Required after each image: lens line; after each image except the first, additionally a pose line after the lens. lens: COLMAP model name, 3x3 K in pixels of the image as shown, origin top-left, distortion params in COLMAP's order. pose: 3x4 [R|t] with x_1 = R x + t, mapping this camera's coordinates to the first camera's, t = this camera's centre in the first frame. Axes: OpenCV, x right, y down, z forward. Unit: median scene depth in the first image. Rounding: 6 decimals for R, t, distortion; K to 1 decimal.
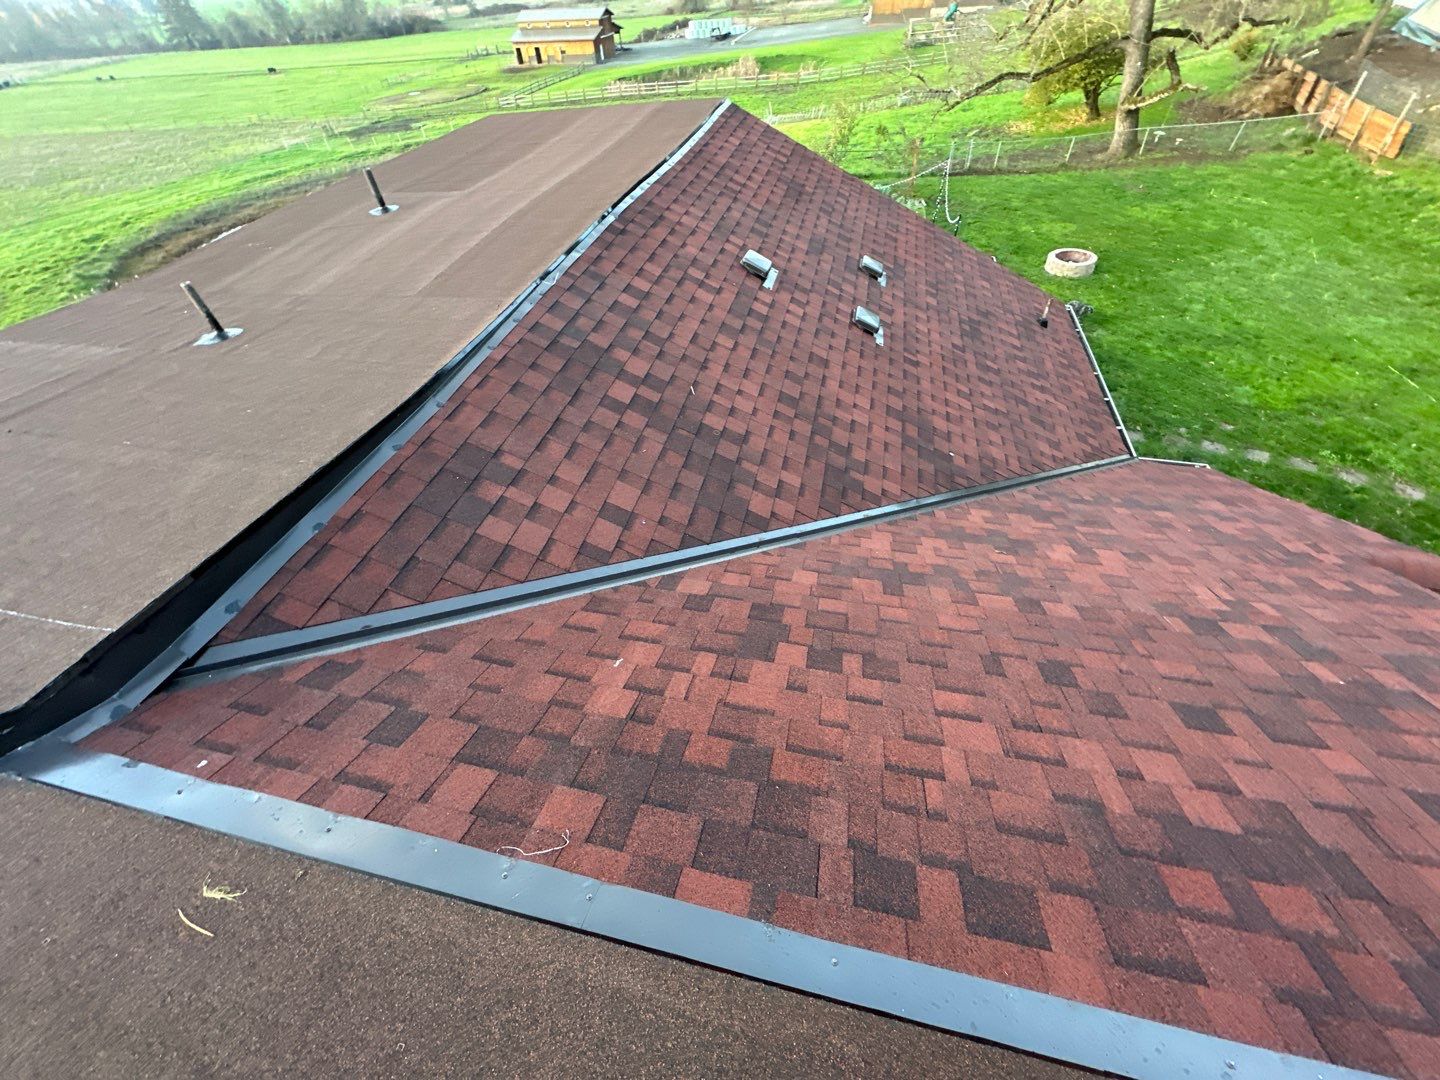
lens RADIAL K [[578.7, 0, 724.2], [0, 578.7, 541.3], [0, 0, 1]] dist [0.001219, -0.000259]
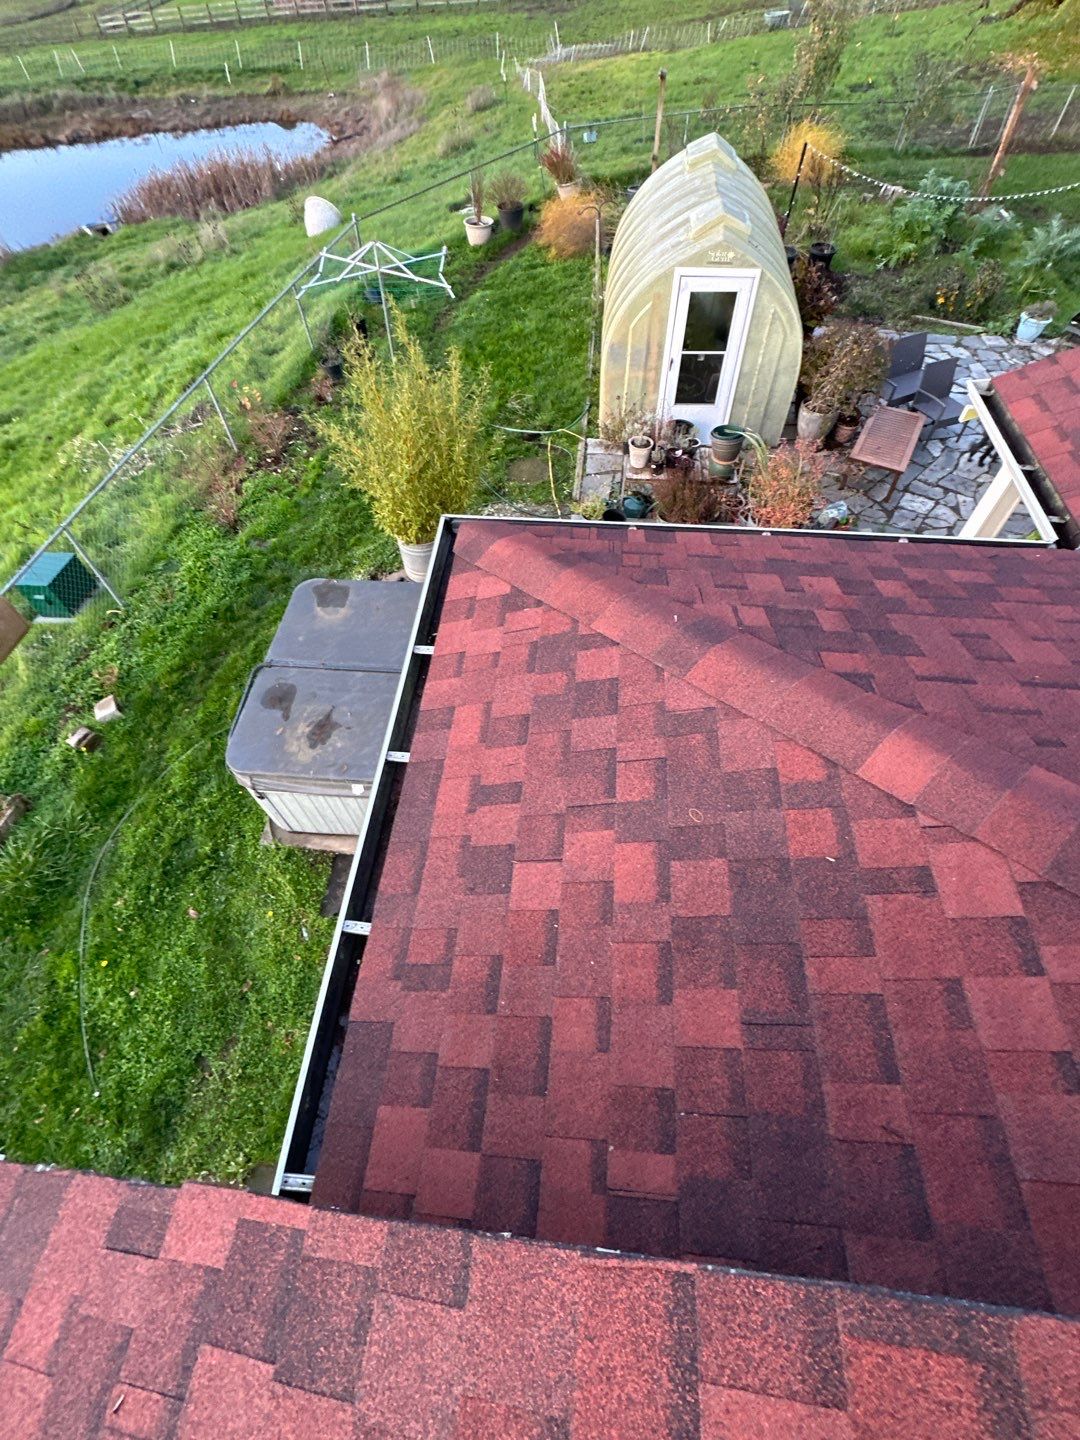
lens RADIAL K [[658.6, 0, 545.6], [0, 658.6, 720.1], [0, 0, 1]] dist [-0.001871, 0.000048]
pose [[0.990551, -0.092409, 0.101339, -0.052694], [0.076058, 0.985018, 0.154773, -0.087452], [-0.114123, -0.145603, 0.982739, 0.134693]]
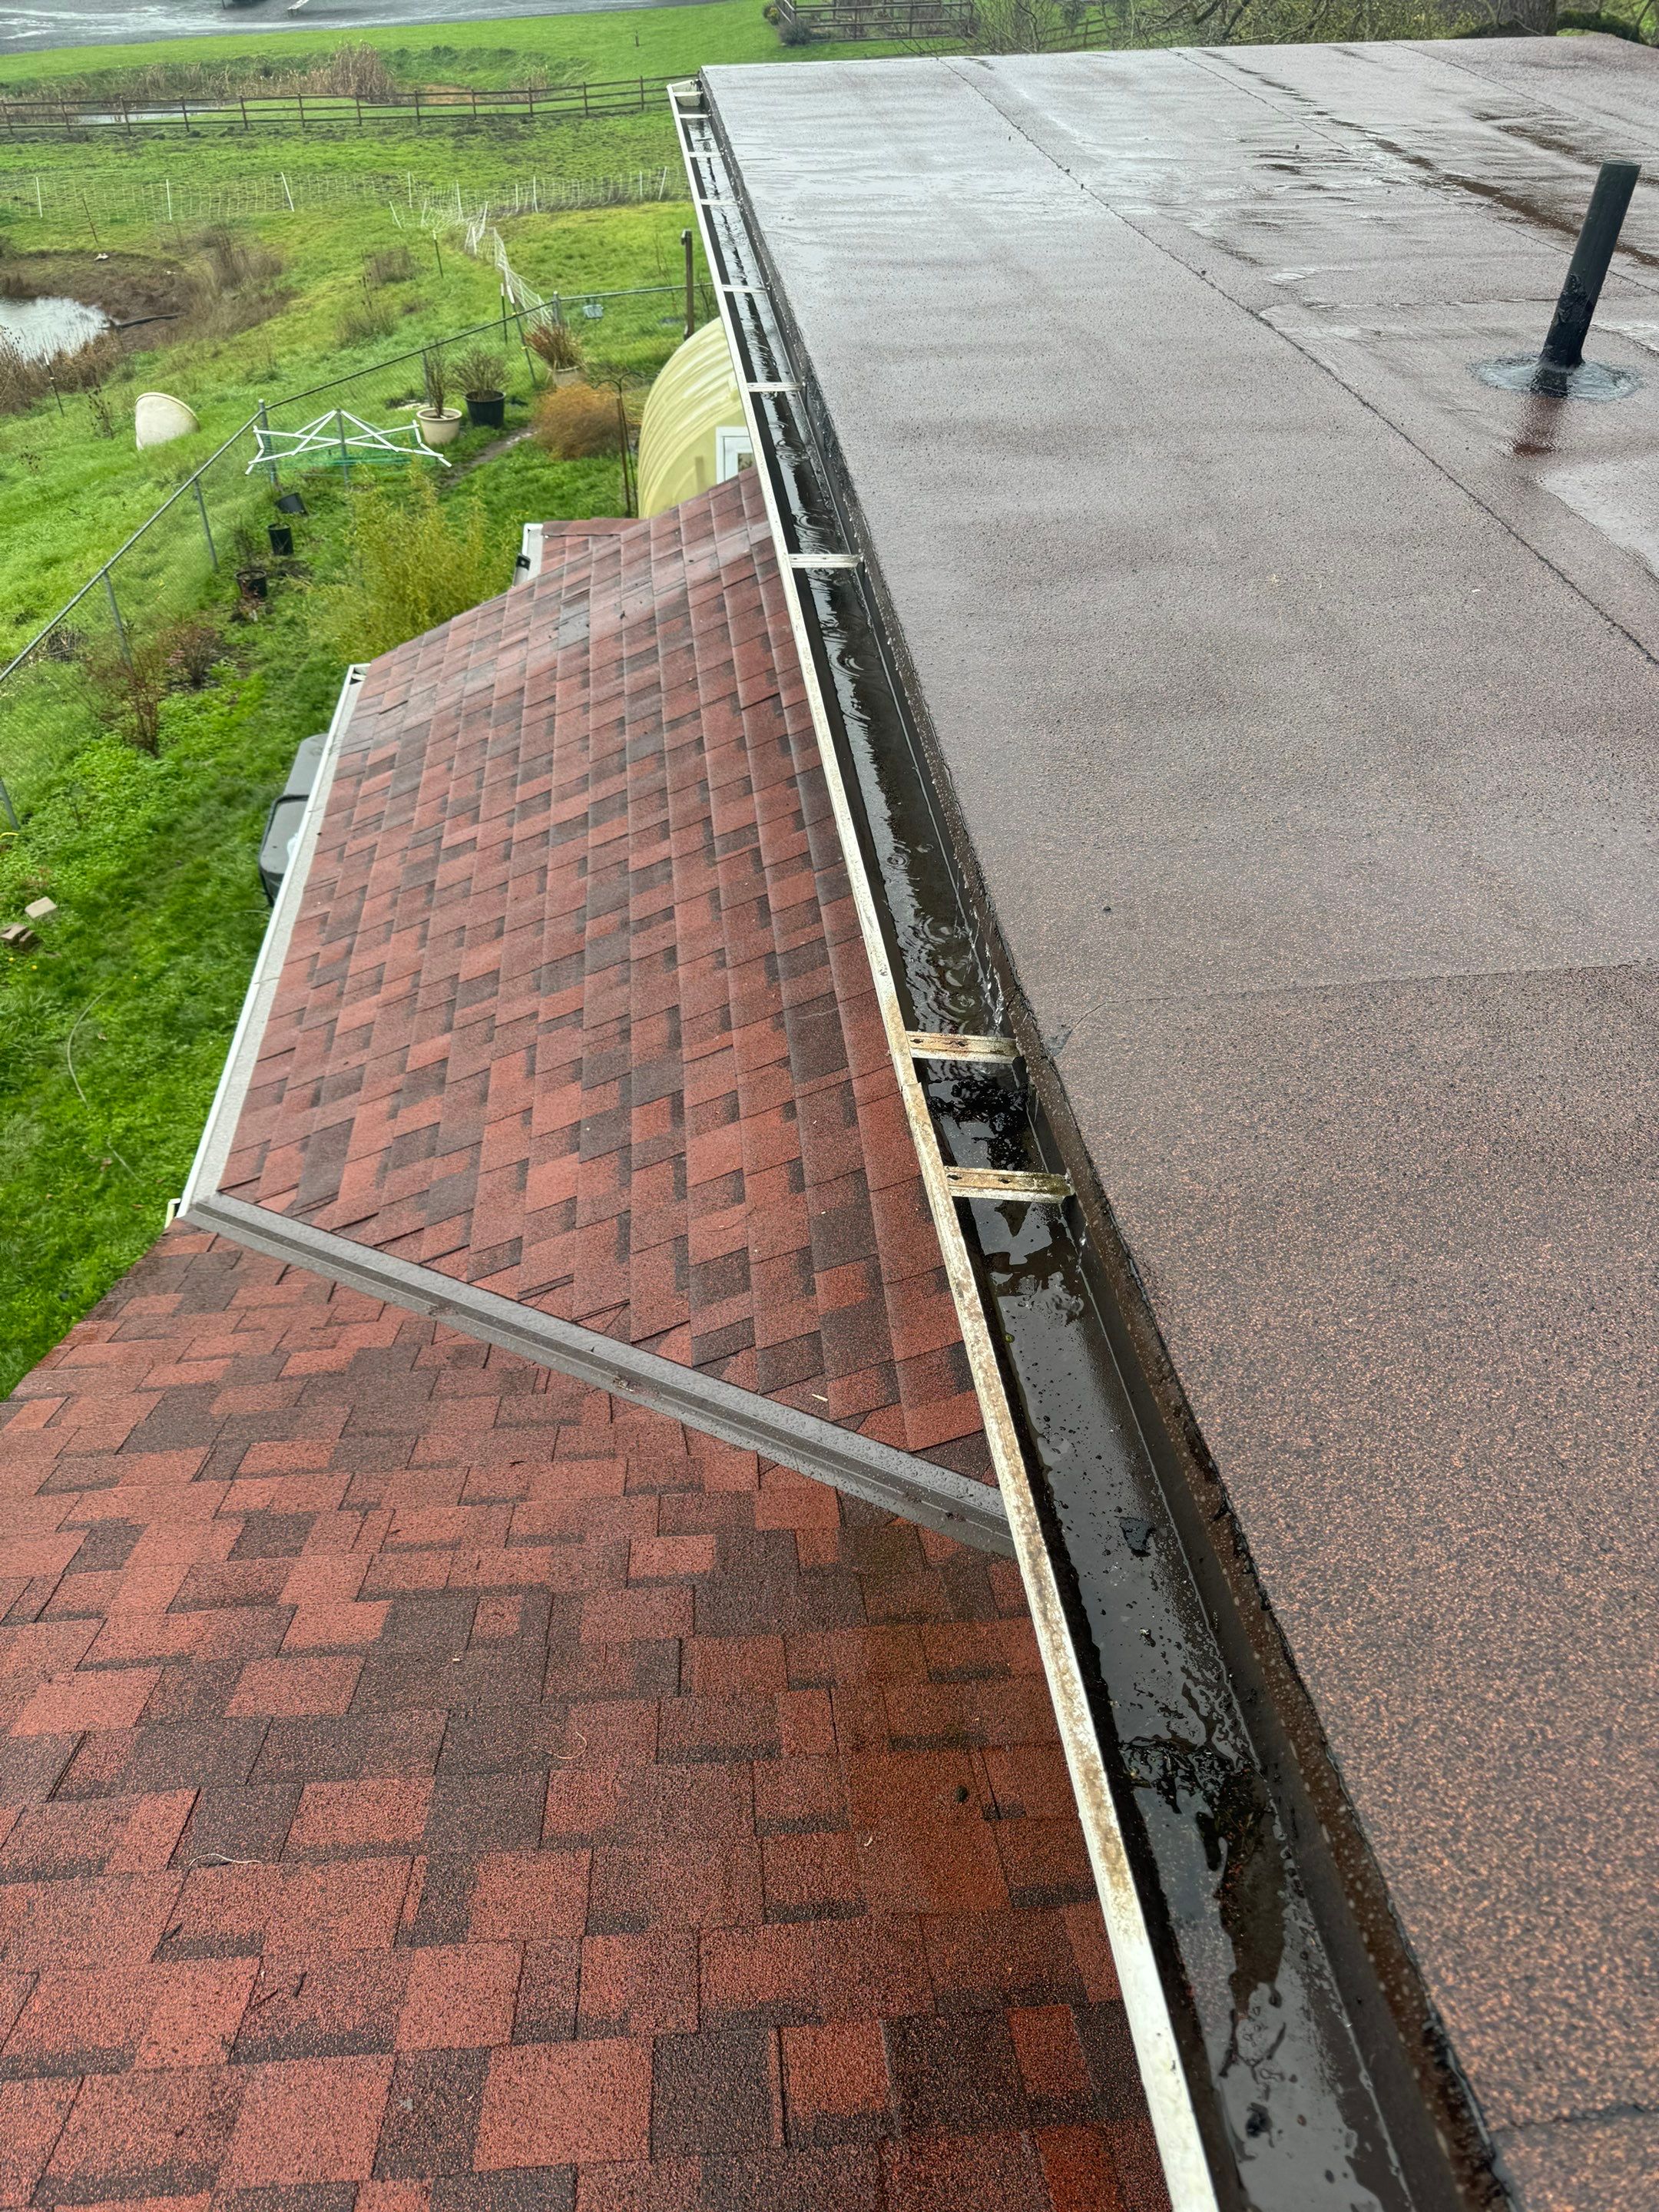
lens RADIAL K [[1599.0, 0, 827.5], [0, 1599.0, 1098.0], [0, 0, 1]] dist [0.006650, 0.004754]
pose [[0.946925, -0.143563, 0.287614, -0.077104], [0.178905, 0.978721, -0.100487, -0.025051], [-0.267068, 0.146609, 0.952460, 0.045125]]
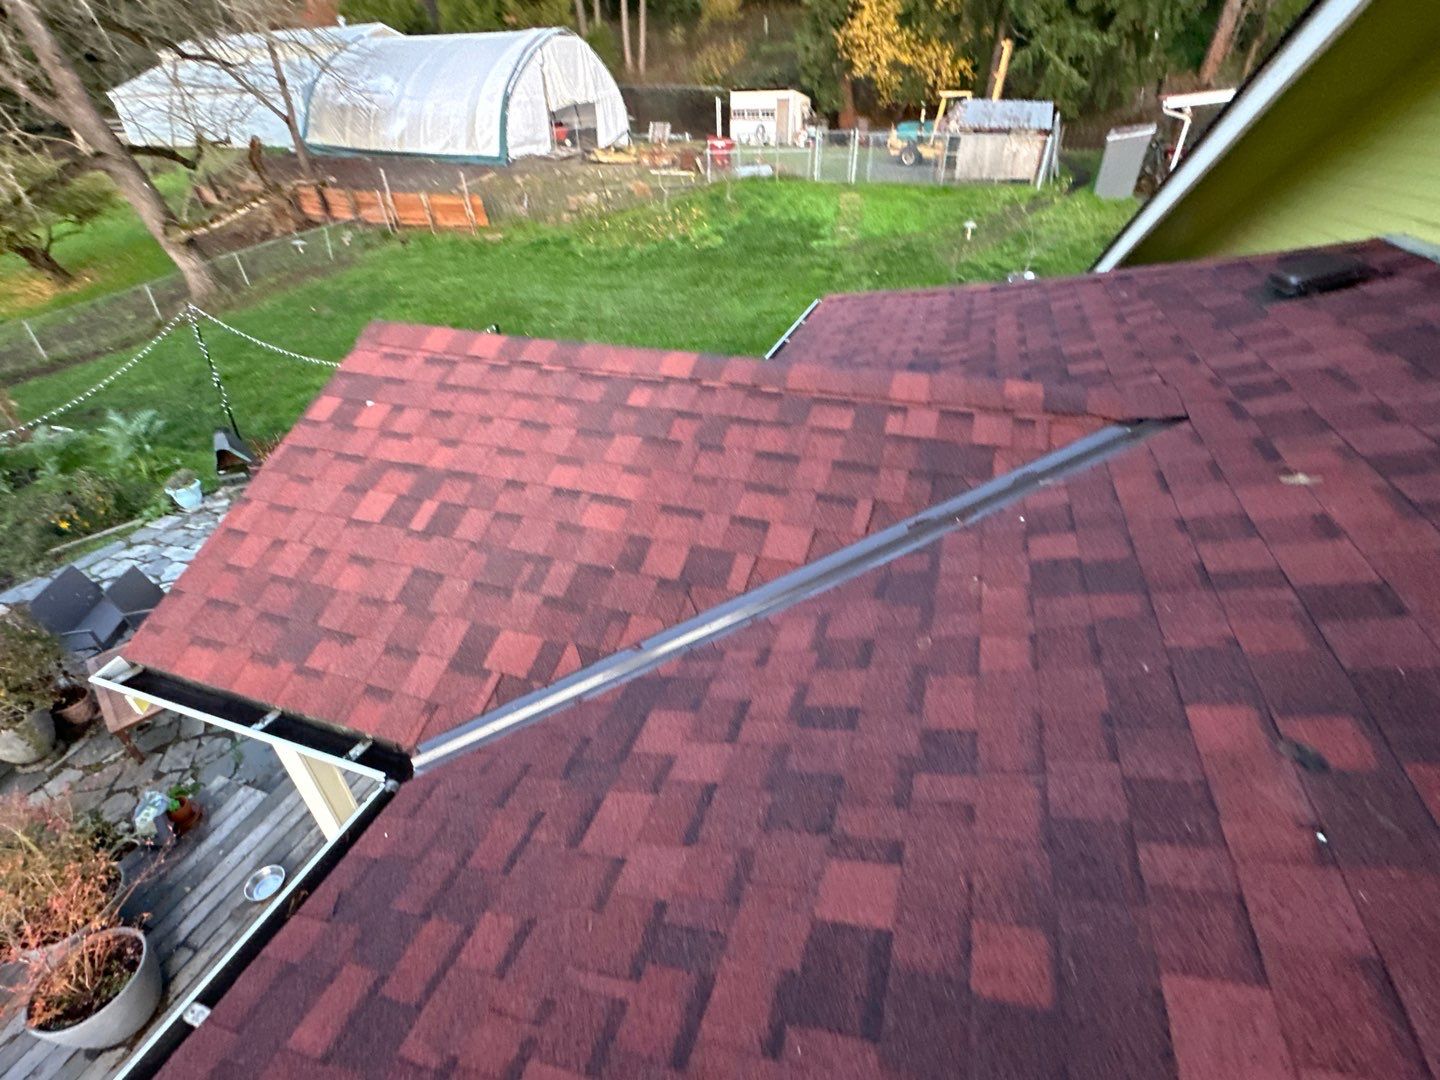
lens RADIAL K [[658.6, 0, 717.5], [0, 658.6, 539.9], [0, 0, 1]] dist [-0.001871, 0.000048]
pose [[0.121889, -0.515047, 0.848451, -0.033686], [0.724592, 0.630370, 0.278567, -0.093521], [-0.678314, 0.580827, 0.450034, 0.144012]]
